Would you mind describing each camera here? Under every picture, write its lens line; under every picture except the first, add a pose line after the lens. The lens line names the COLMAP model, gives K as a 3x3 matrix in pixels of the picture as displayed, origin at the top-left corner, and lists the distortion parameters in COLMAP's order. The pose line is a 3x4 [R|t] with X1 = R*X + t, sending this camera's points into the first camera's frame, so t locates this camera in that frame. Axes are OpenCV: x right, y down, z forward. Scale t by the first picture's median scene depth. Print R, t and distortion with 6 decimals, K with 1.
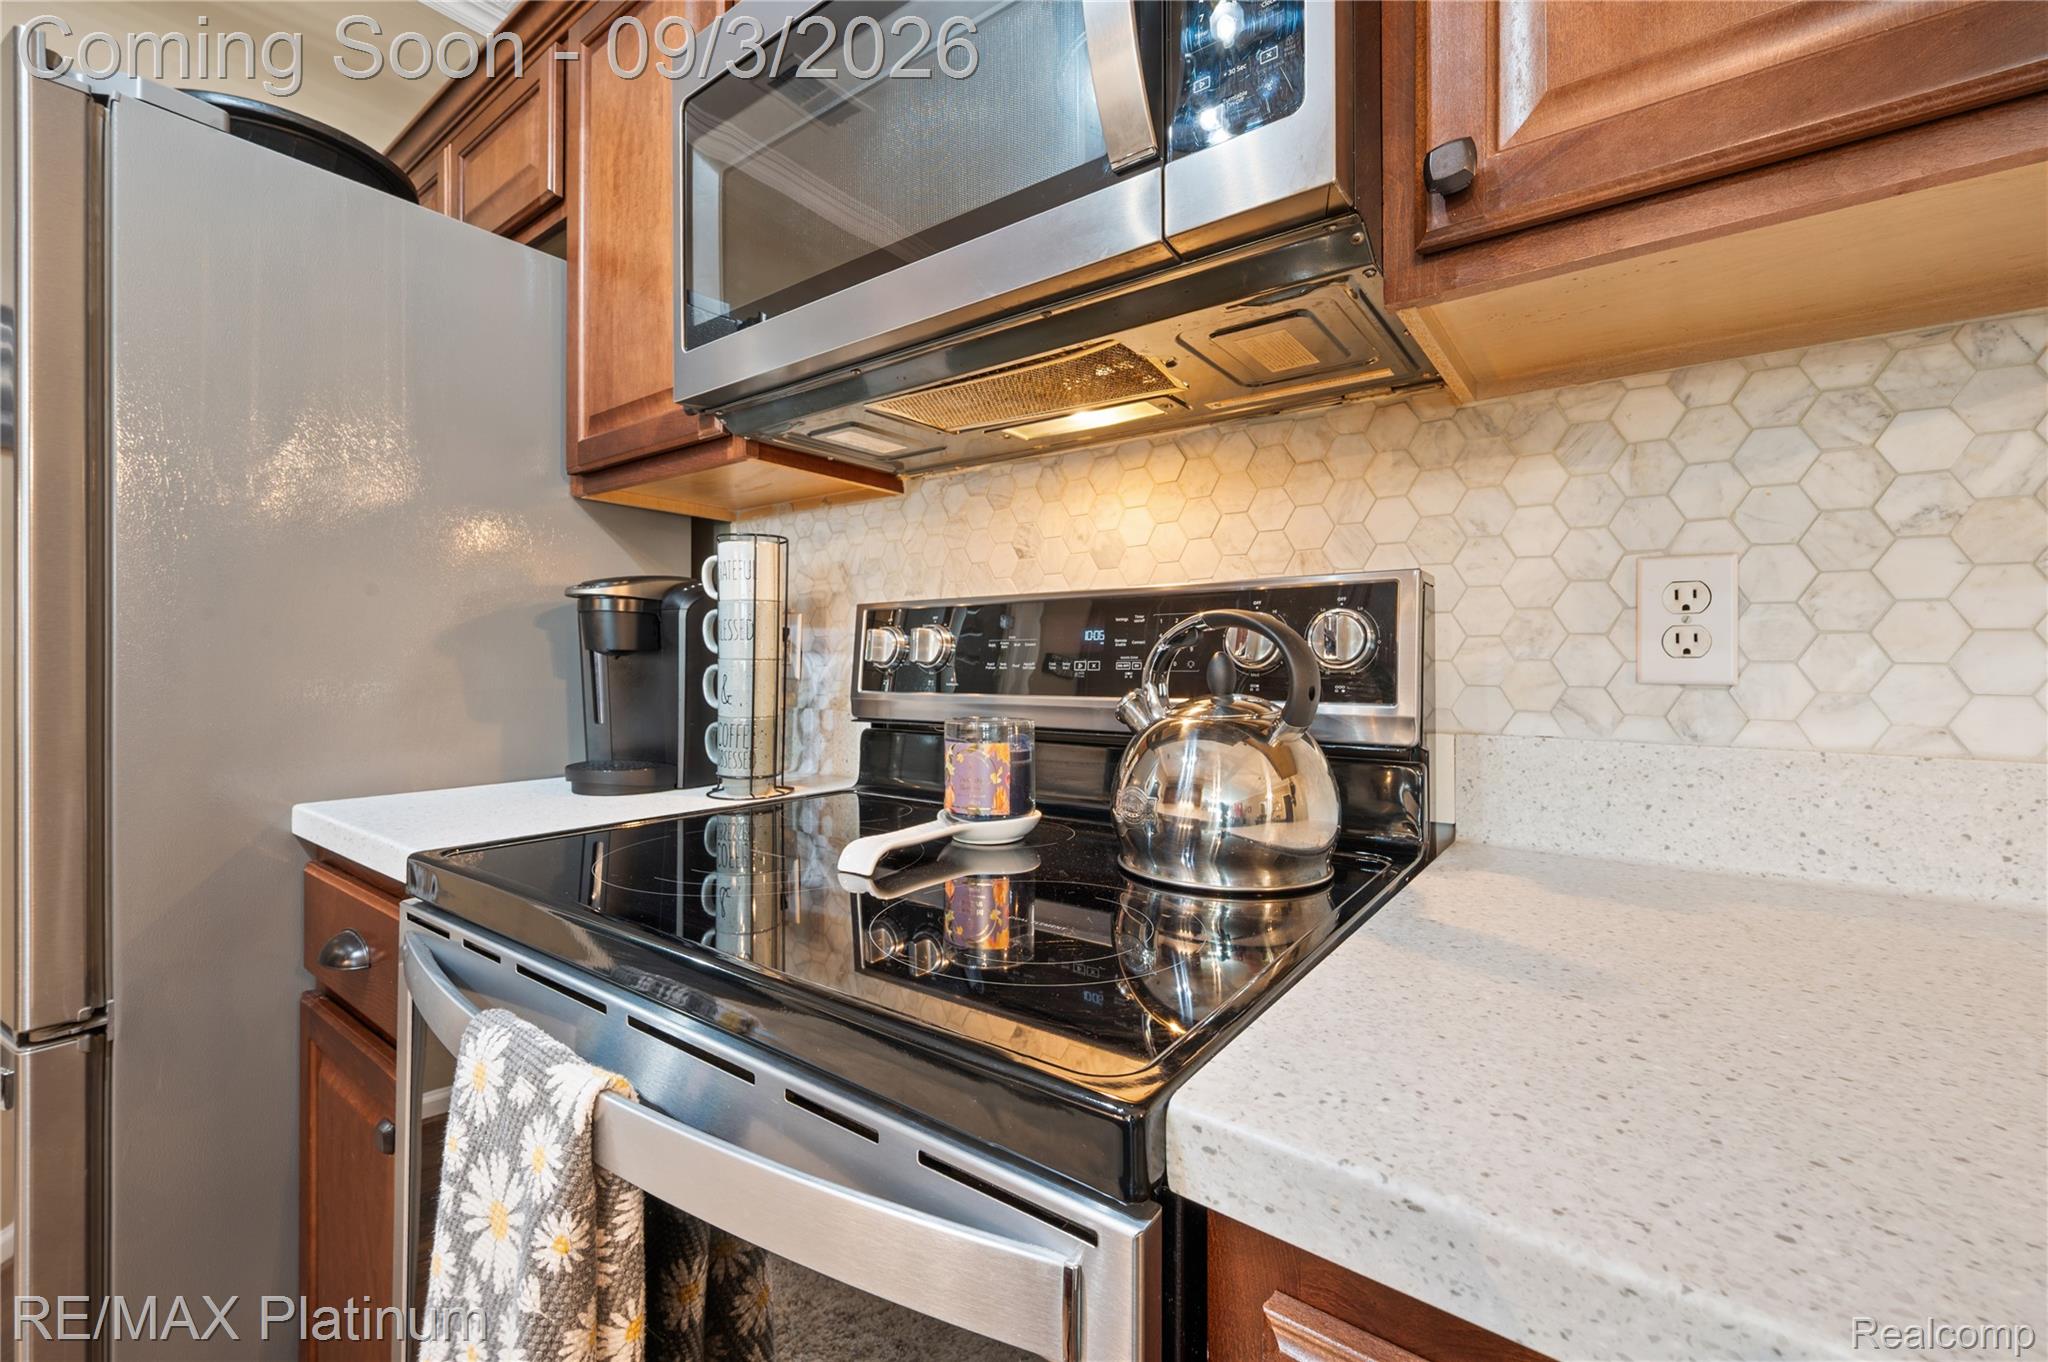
lens RADIAL K [[833.9, 0, 1015.4], [0, 833.9, 659.2], [0, 0, 1]] dist [-0.001664, -0.000115]
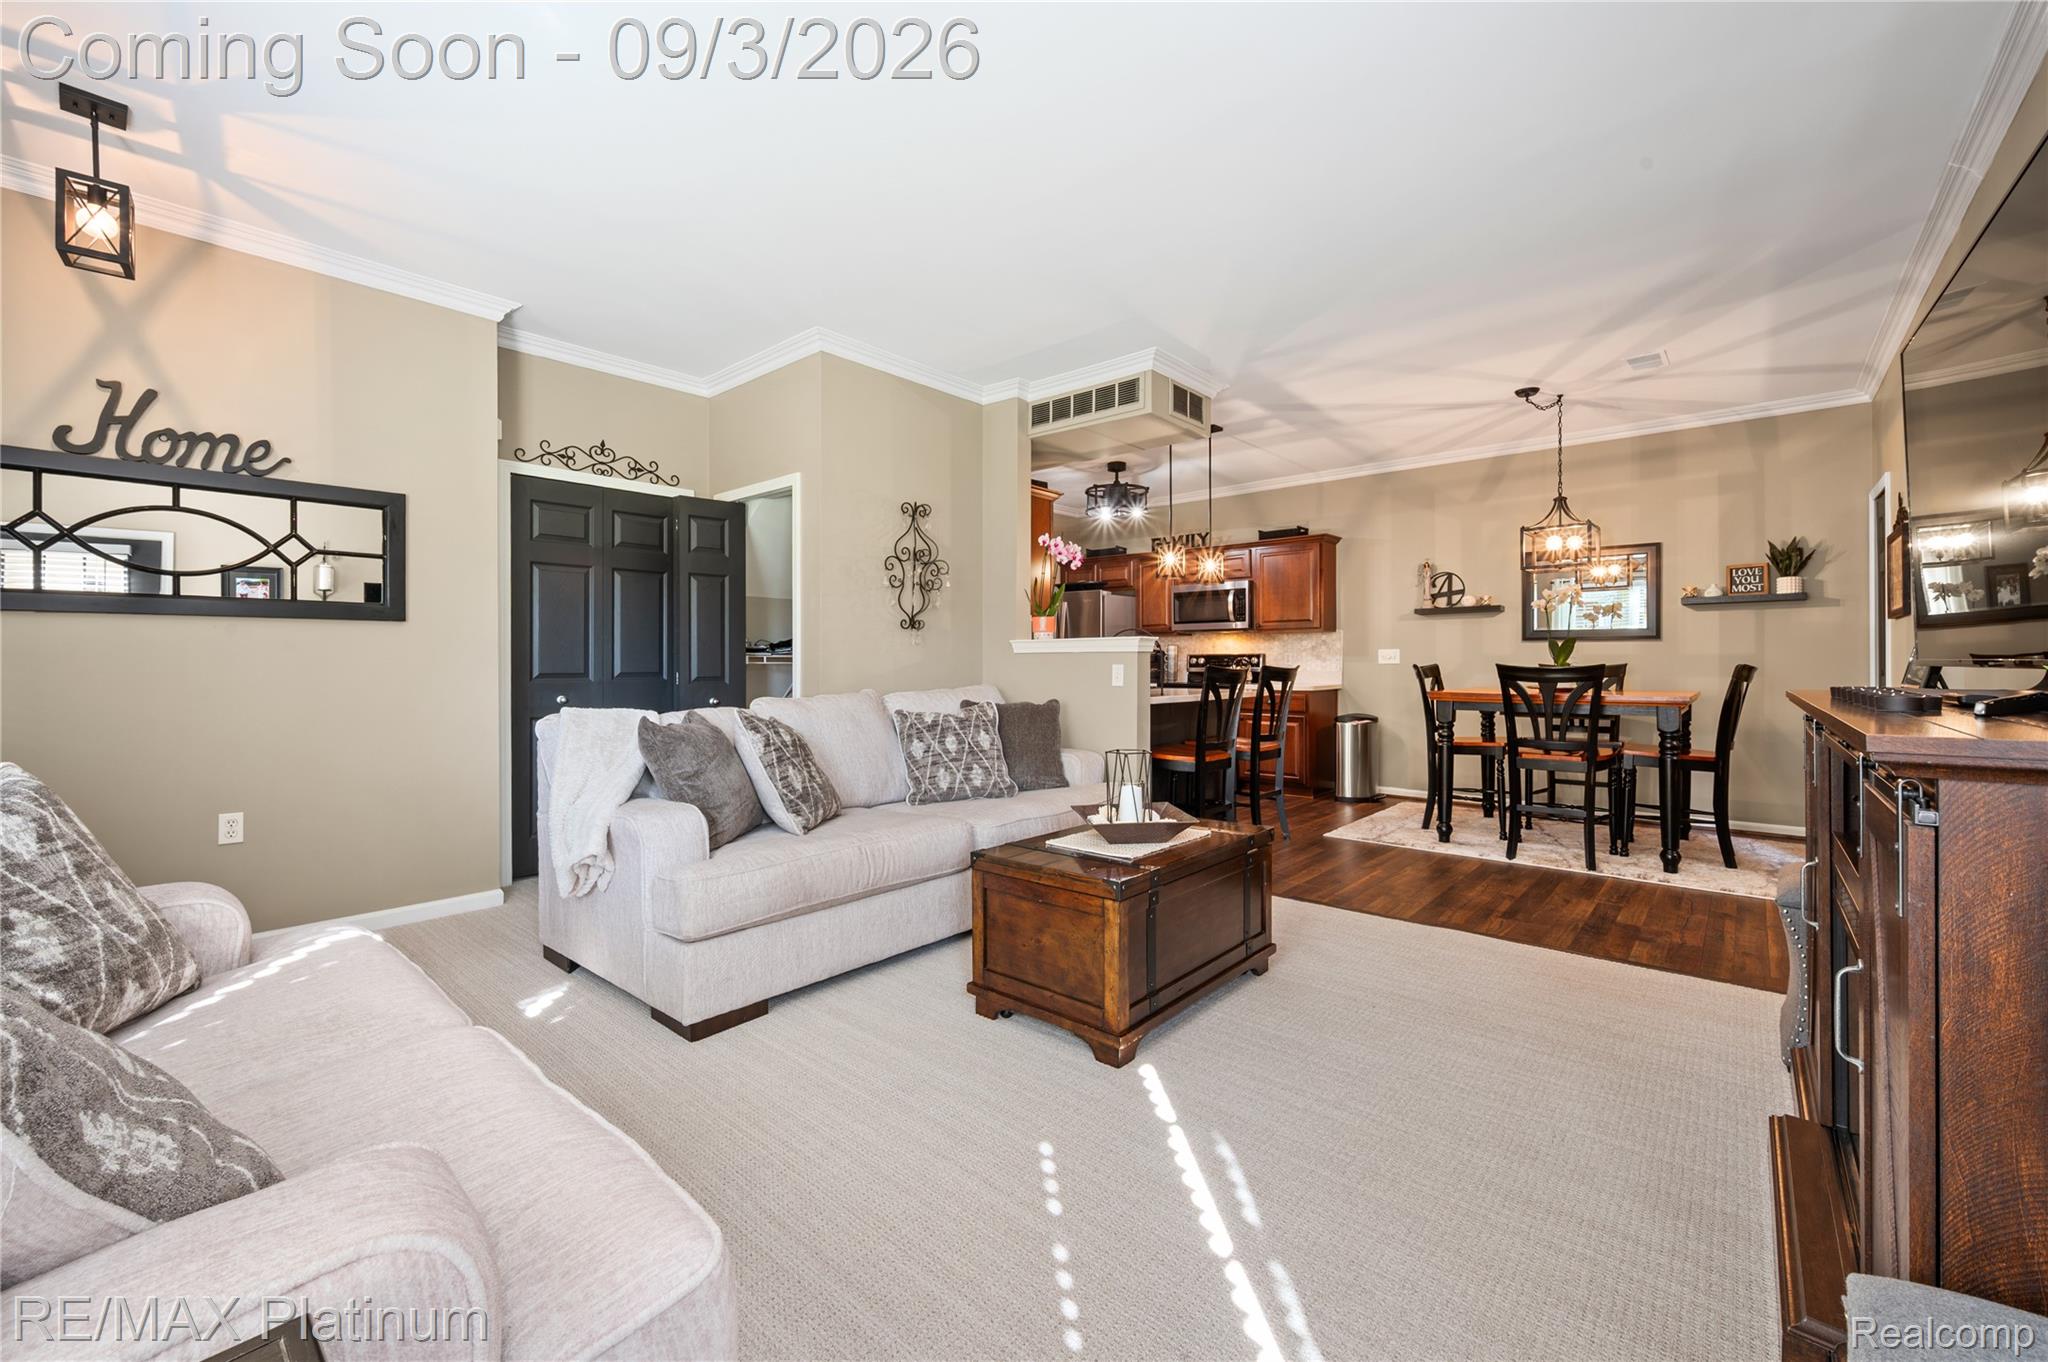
lens RADIAL K [[818.0, 0, 1020.0], [0, 818.0, 660.5], [0, 0, 1]] dist [-0.002367, -0.000242]
pose [[0.996935, -0.003152, -0.078168, -1.381956], [0.003156, 0.999995, -0.000075, -0.028357], [0.078167, -0.000172, 0.996940, -7.622026]]
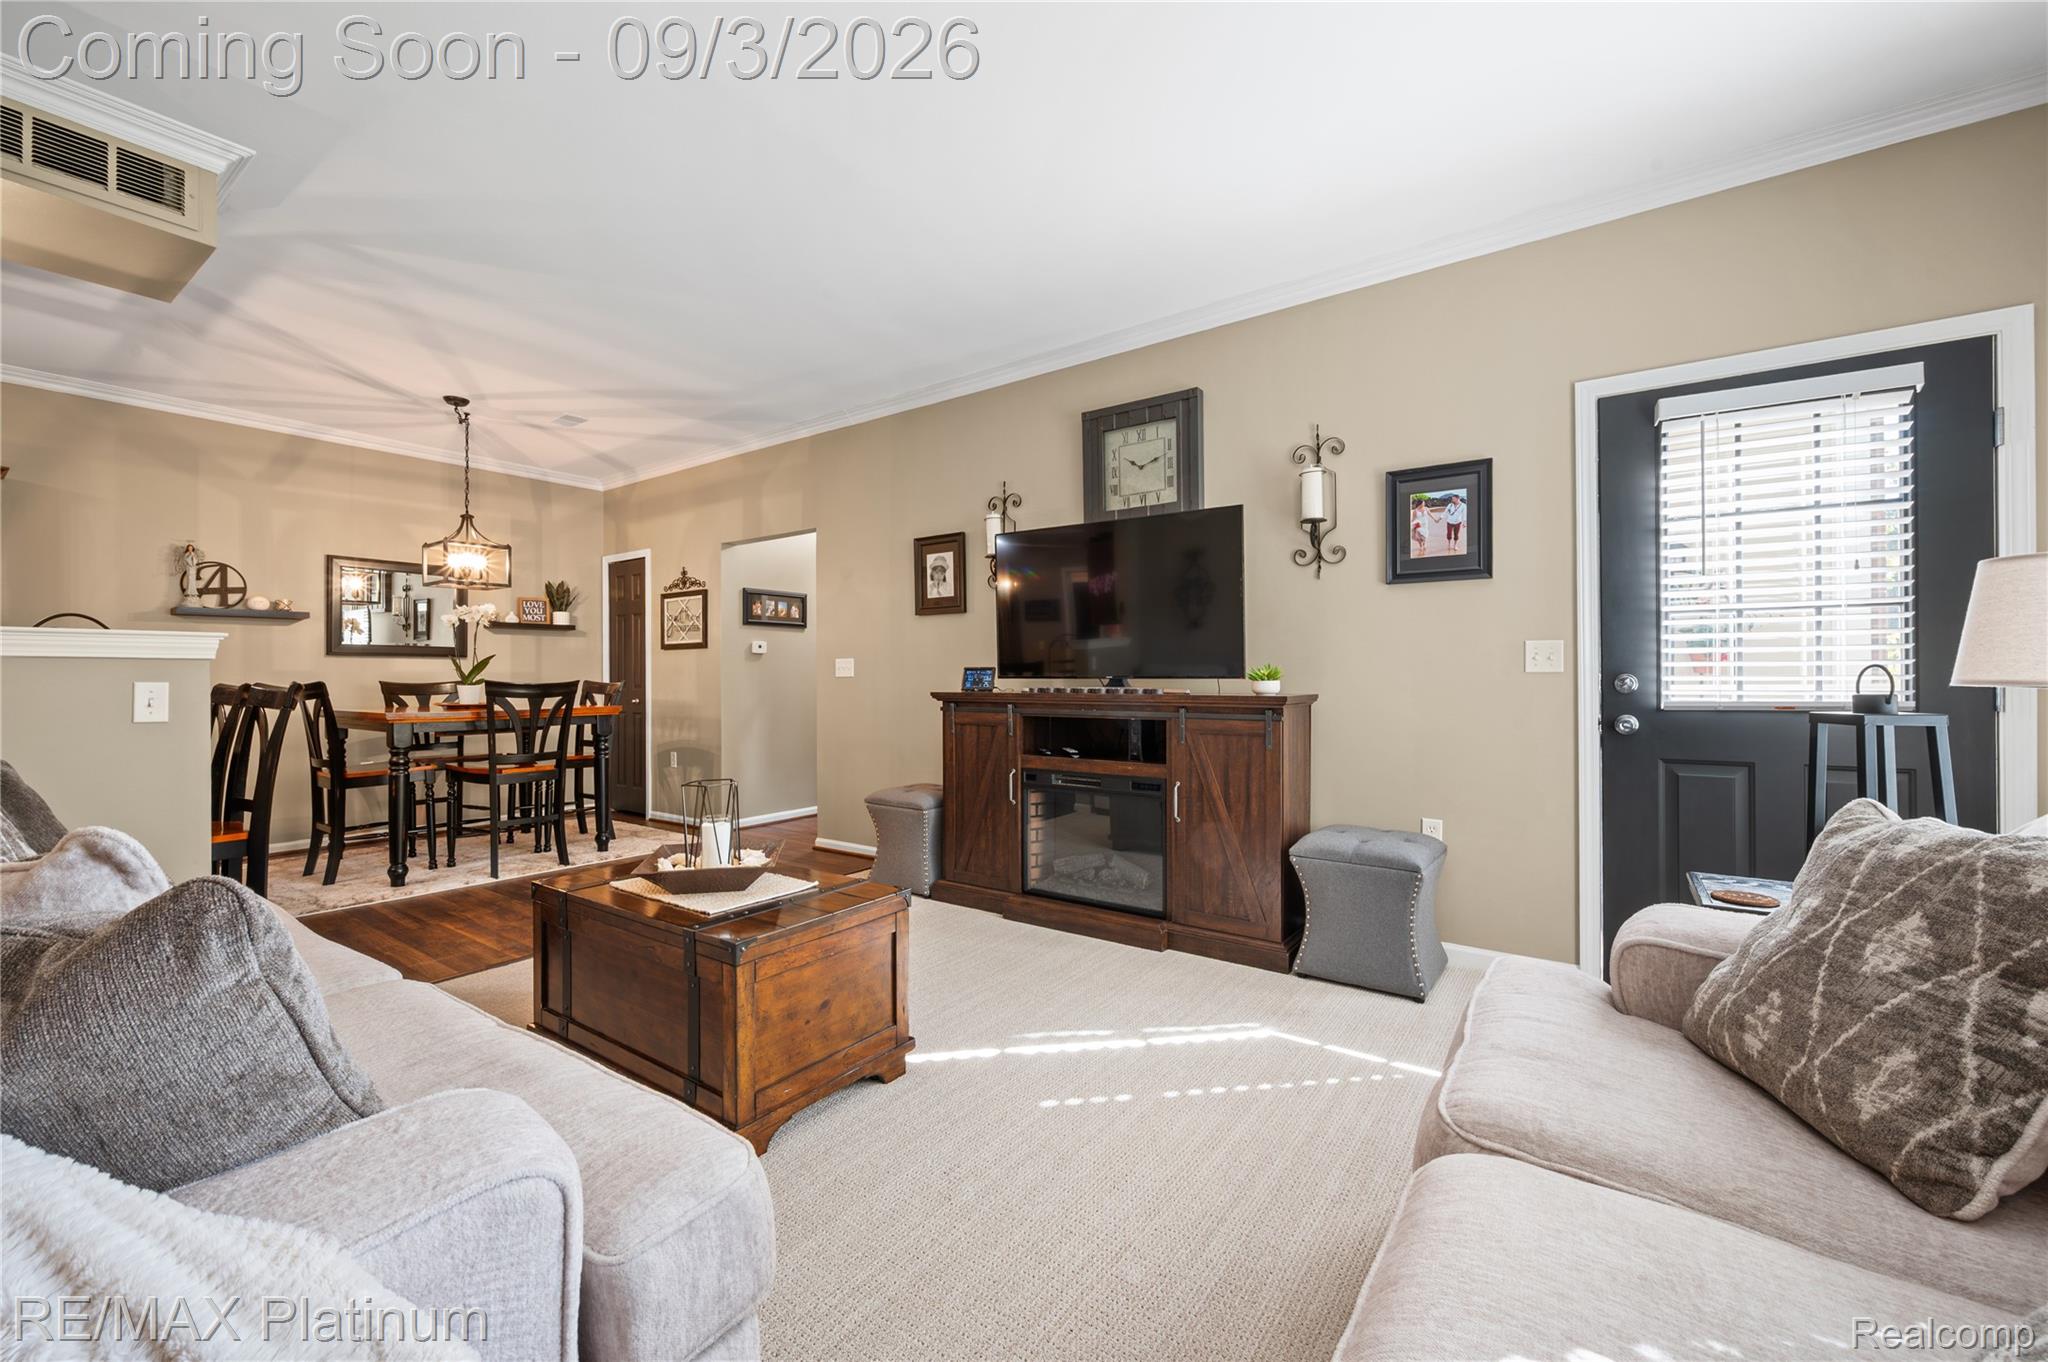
lens RADIAL K [[819.3, 0, 1016.1], [0, 819.3, 676.6], [0, 0, 1]] dist [-0.001037, -0.000112]
pose [[-0.014423, -0.001081, 0.999895, -3.841095], [0.000255, 0.999999, 0.001085, -0.027488], [-0.999896, 0.000270, -0.014423, -5.427982]]
